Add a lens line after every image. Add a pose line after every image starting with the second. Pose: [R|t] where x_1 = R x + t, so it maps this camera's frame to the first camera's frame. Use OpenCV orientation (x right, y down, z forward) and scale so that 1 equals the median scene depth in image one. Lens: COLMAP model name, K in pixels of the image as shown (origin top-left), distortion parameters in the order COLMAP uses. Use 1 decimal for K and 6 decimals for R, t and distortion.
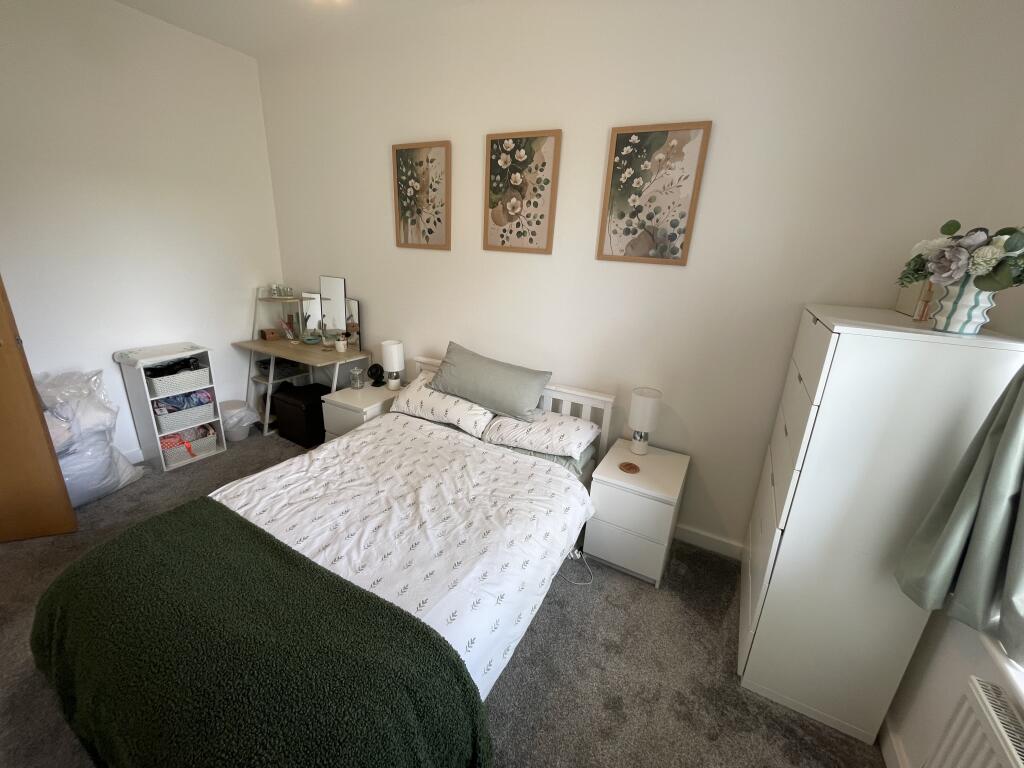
lens RADIAL K [[415.1, 0, 511.9], [0, 415.1, 380.4], [0, 0, 1]] dist [-0.002333, -0.000285]
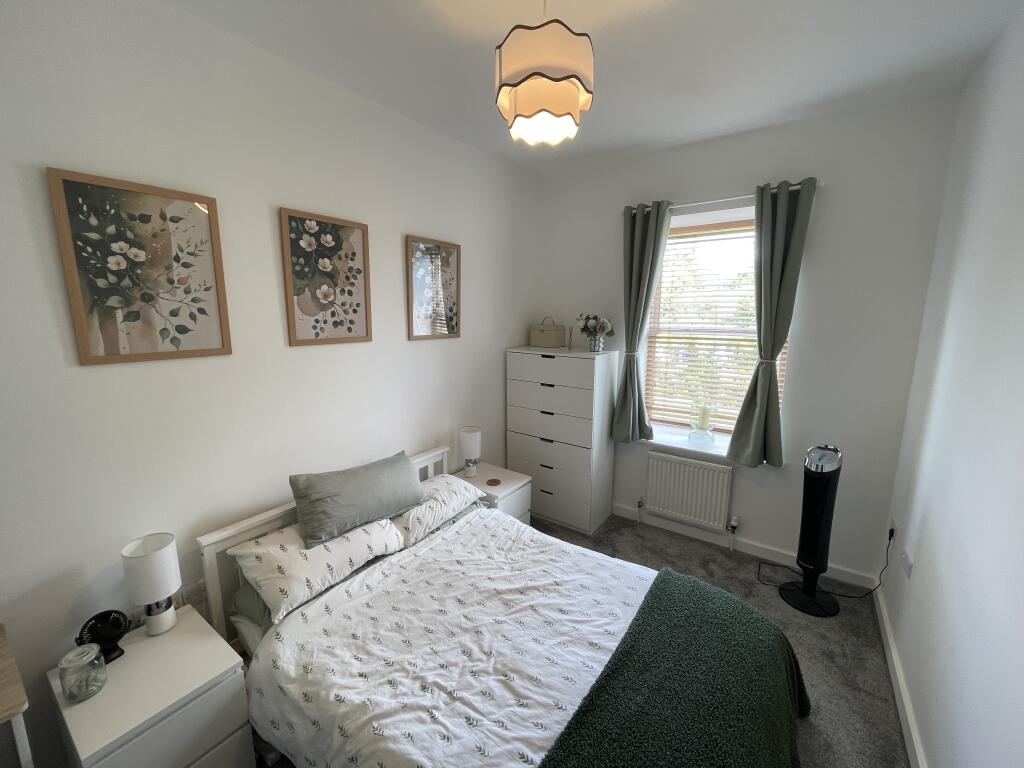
lens RADIAL K [[415.1, 0, 509.0], [0, 415.1, 382.4], [0, 0, 1]] dist [-0.002333, -0.000285]
pose [[0.121076, -0.222665, 0.967347, -0.837570], [0.308505, 0.934697, 0.176536, -0.282014], [-0.943486, 0.277058, 0.181863, 0.531149]]
